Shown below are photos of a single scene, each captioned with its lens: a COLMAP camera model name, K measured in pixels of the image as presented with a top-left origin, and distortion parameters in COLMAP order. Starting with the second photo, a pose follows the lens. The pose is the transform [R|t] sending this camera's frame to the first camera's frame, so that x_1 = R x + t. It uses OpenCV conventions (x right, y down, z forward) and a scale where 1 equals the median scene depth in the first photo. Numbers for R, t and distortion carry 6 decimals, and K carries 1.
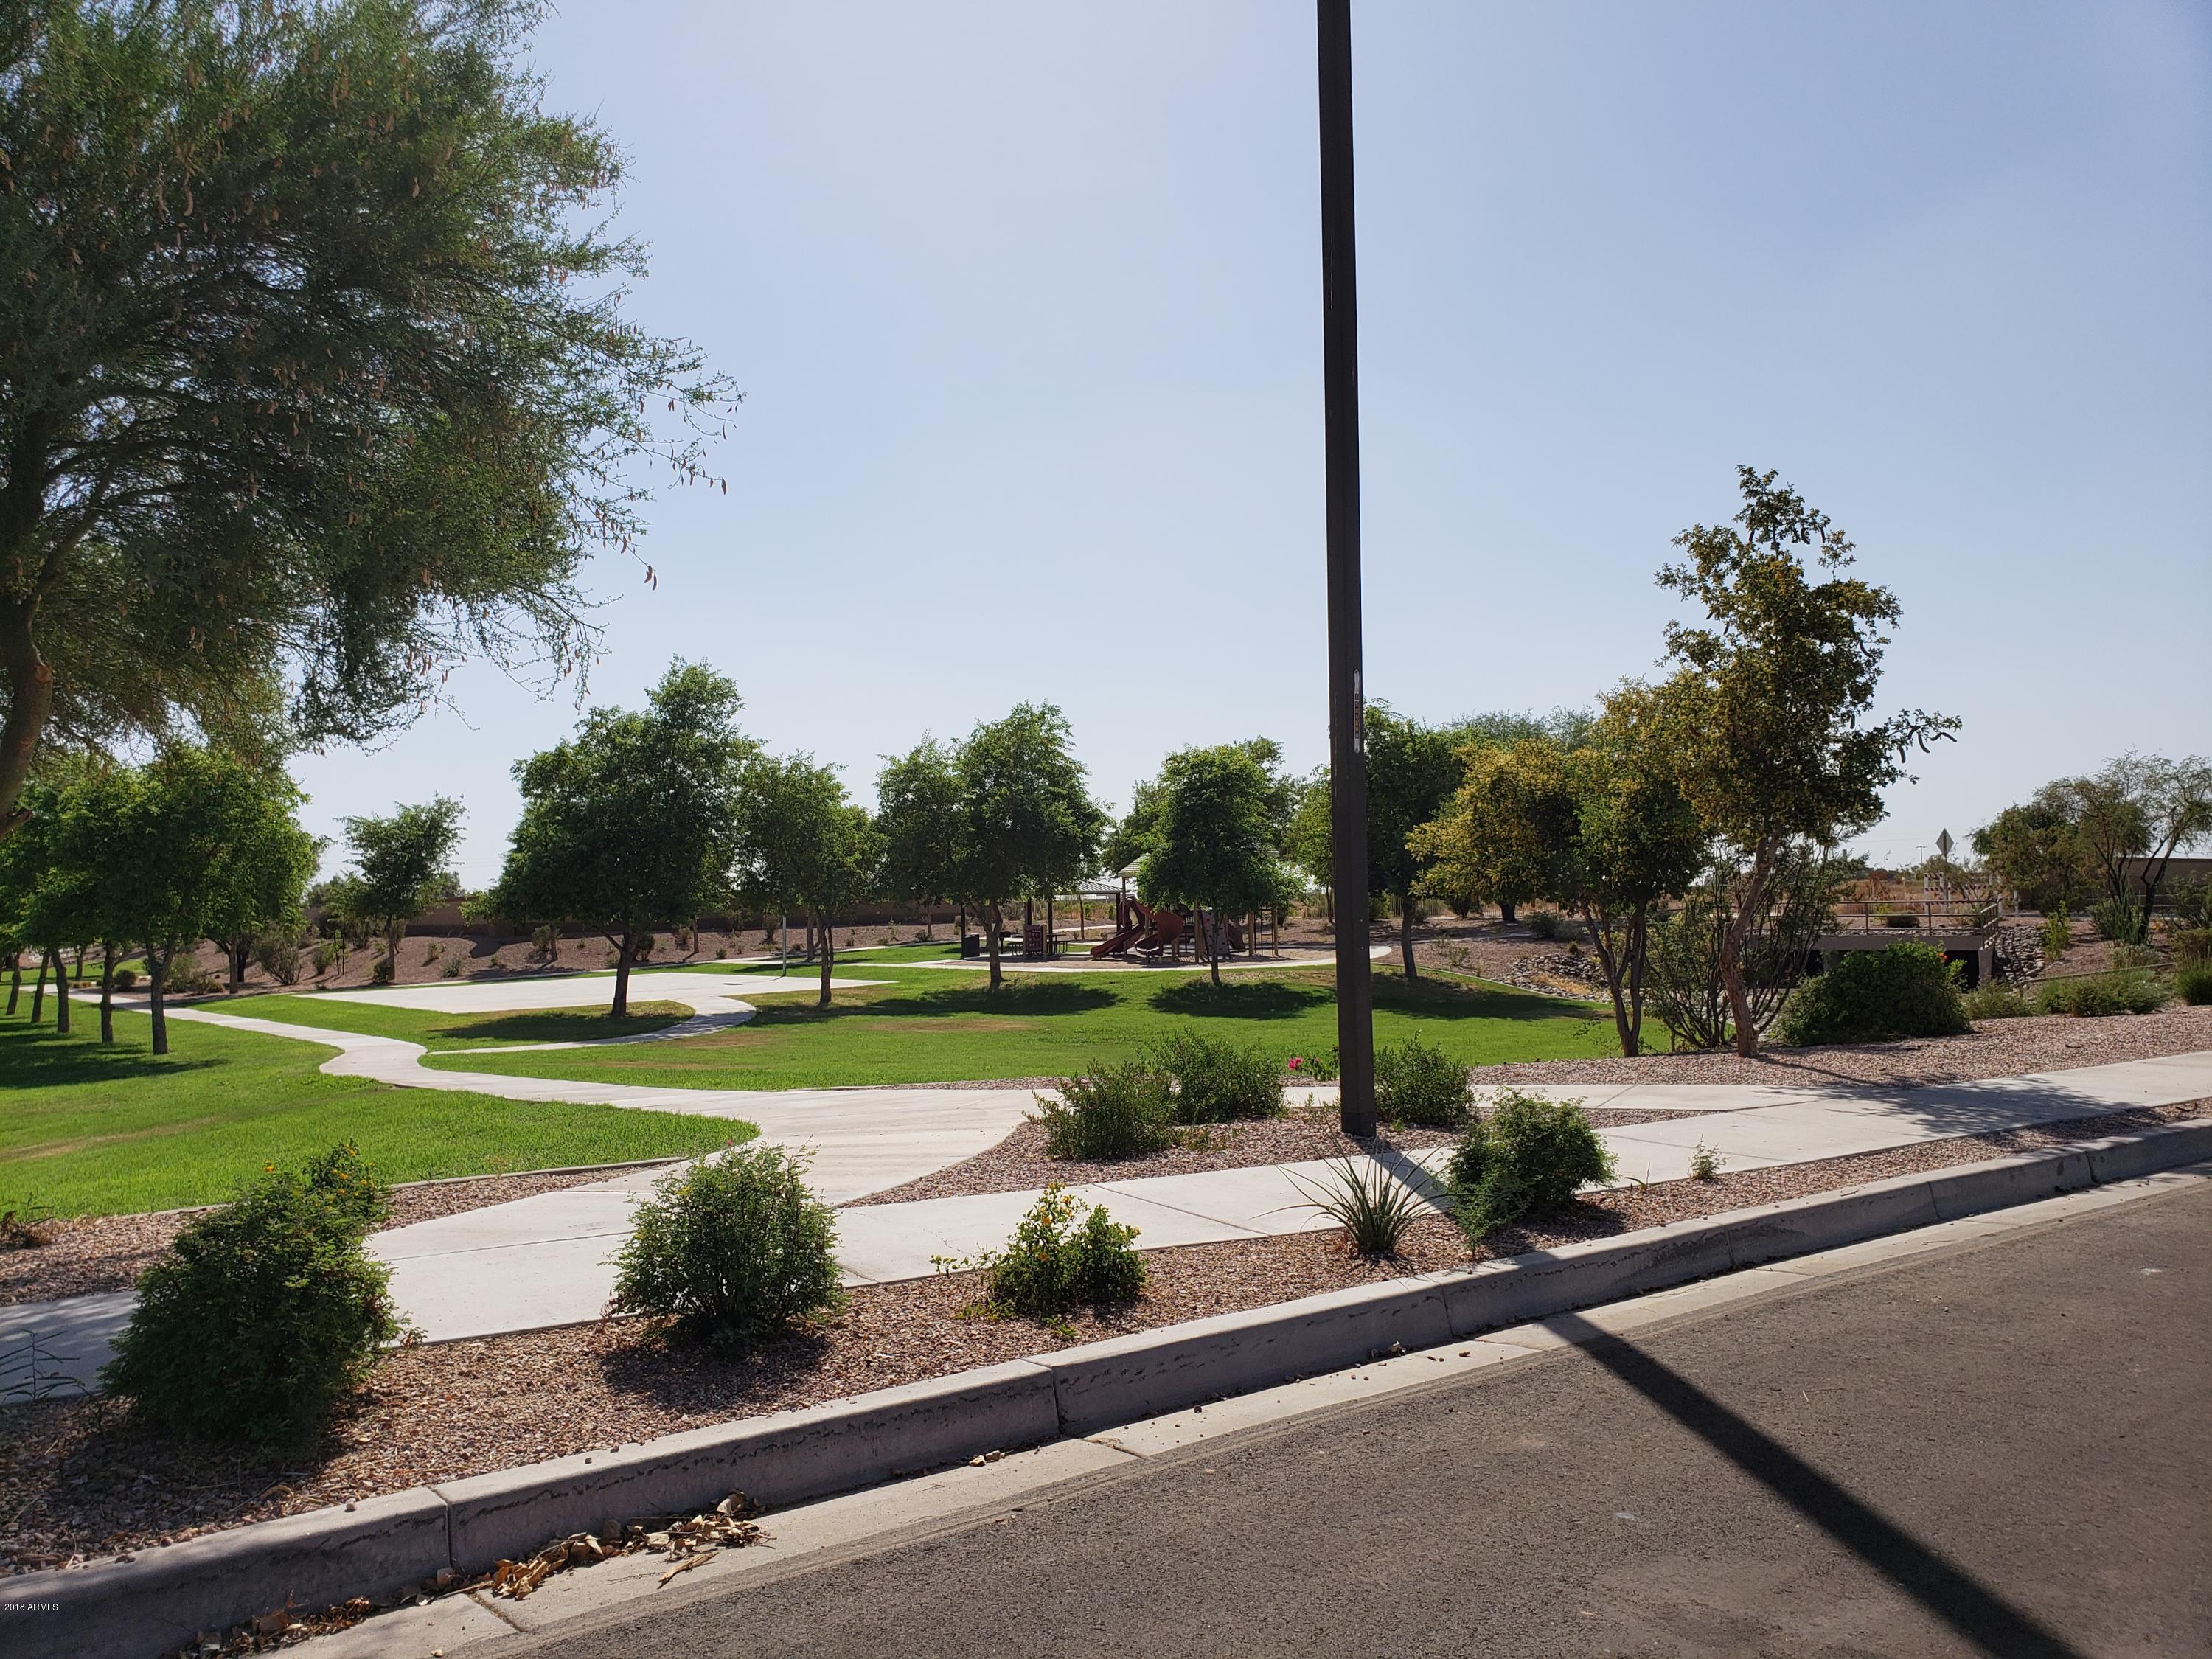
lens RADIAL K [[1722.1, 0, 1186.2], [0, 1722.1, 818.3], [0, 0, 1]] dist [-0.005838, -0.041292]
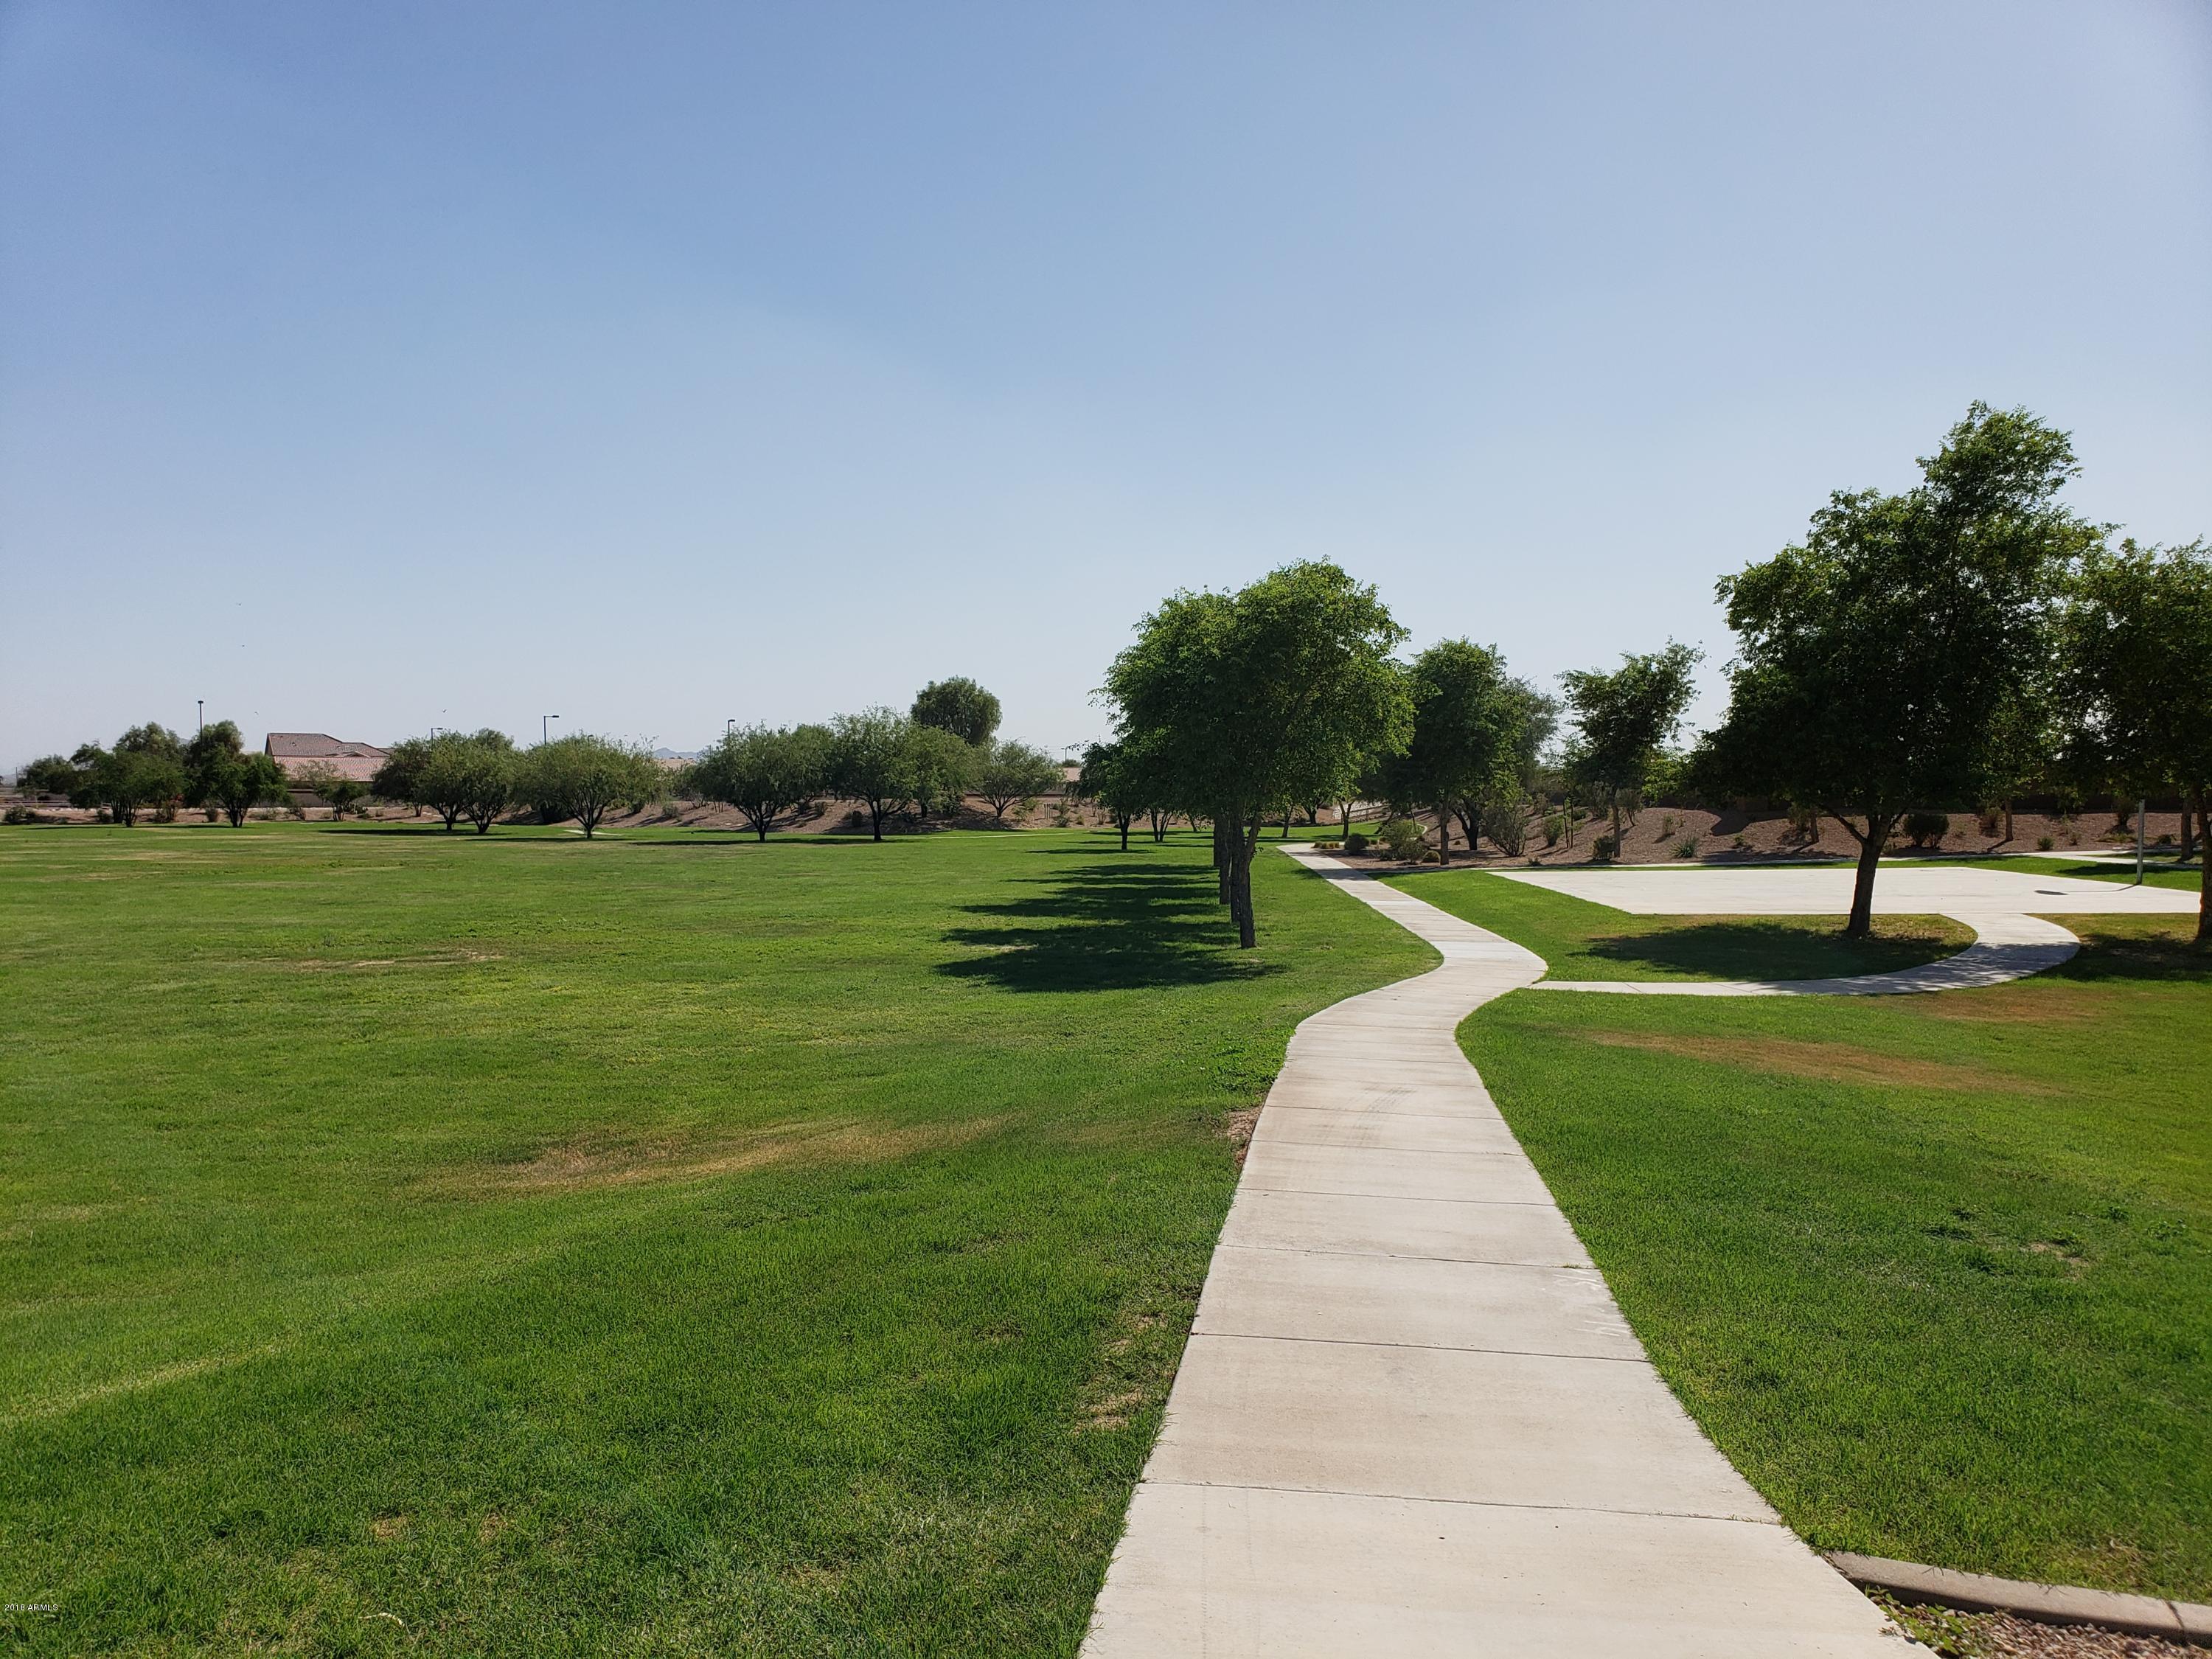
lens RADIAL K [[1665.8, 0, 1106.7], [0, 1665.8, 856.4], [0, 0, 1]] dist [0.054789, -0.049605]
pose [[0.706306, 0.054093, -0.705836, -0.275540], [0.017857, 0.995398, 0.094153, 0.054327], [0.707681, -0.079106, 0.702090, 1.317048]]
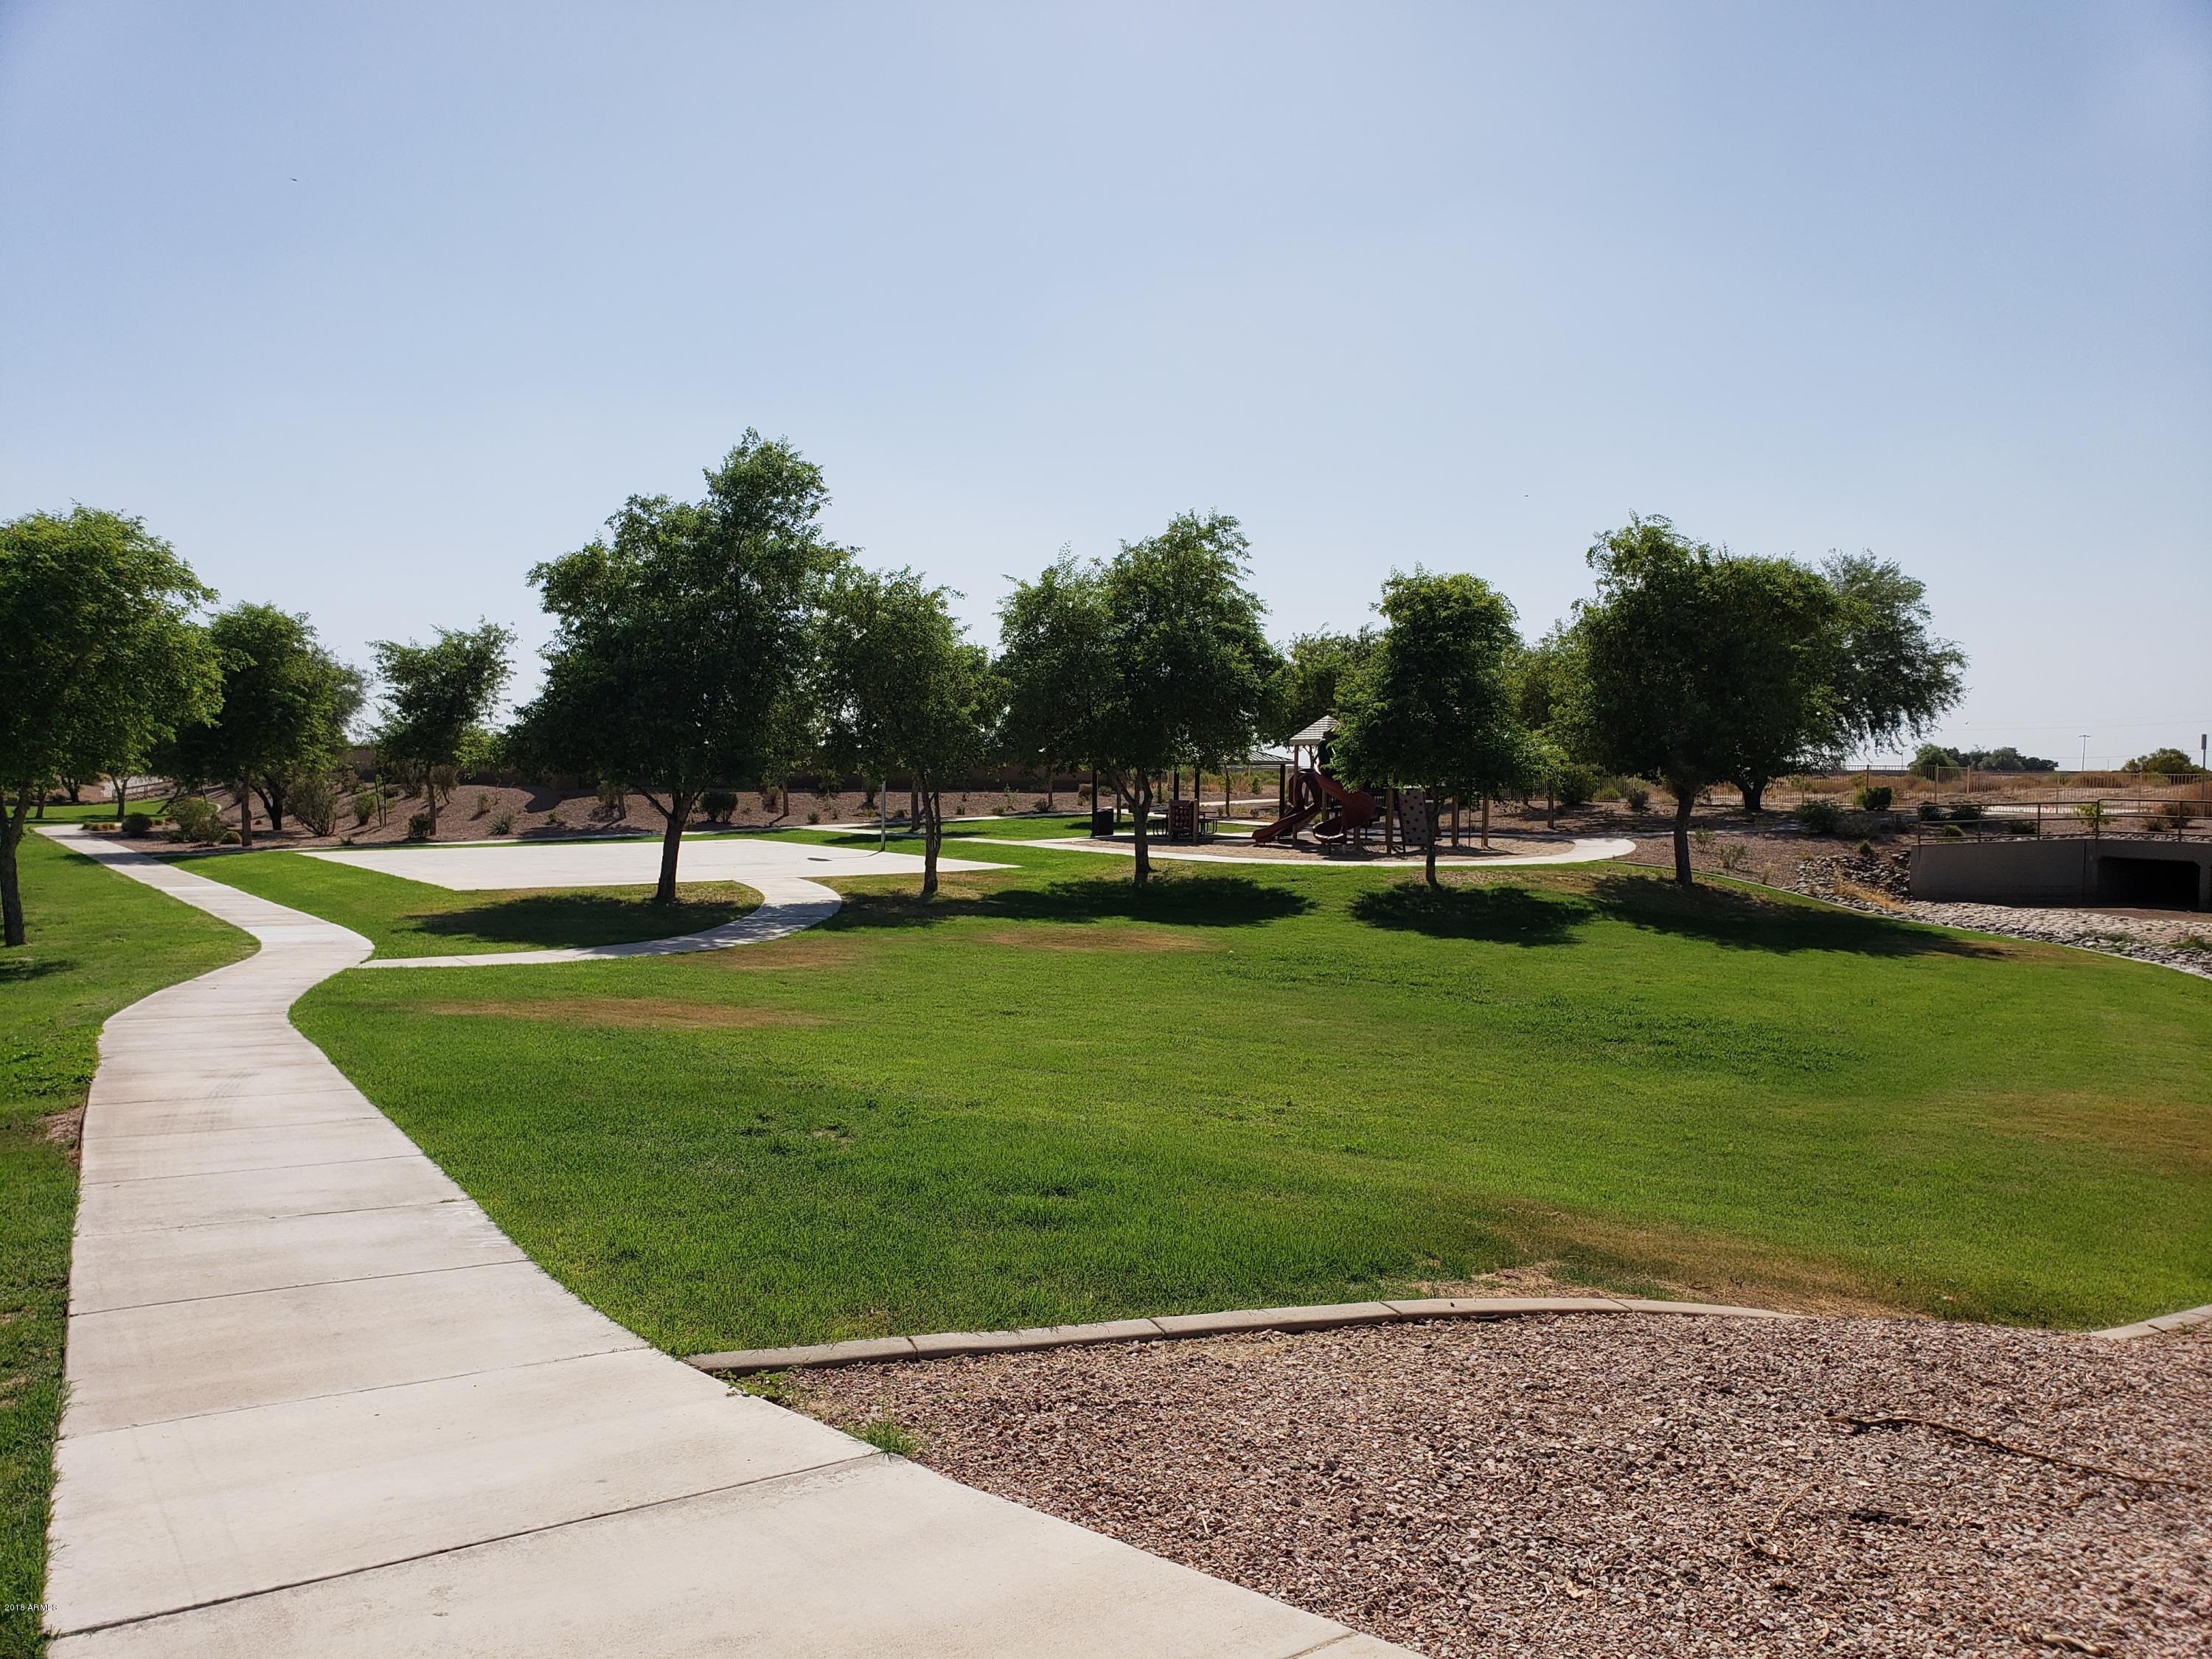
lens RADIAL K [[1665.8, 0, 1106.7], [0, 1665.8, 856.4], [0, 0, 1]] dist [0.054789, -0.049605]
pose [[0.994107, 0.039614, -0.100904, -0.252831], [-0.029139, 0.994228, 0.103252, 0.048270], [0.104412, -0.099703, 0.989524, 1.223158]]
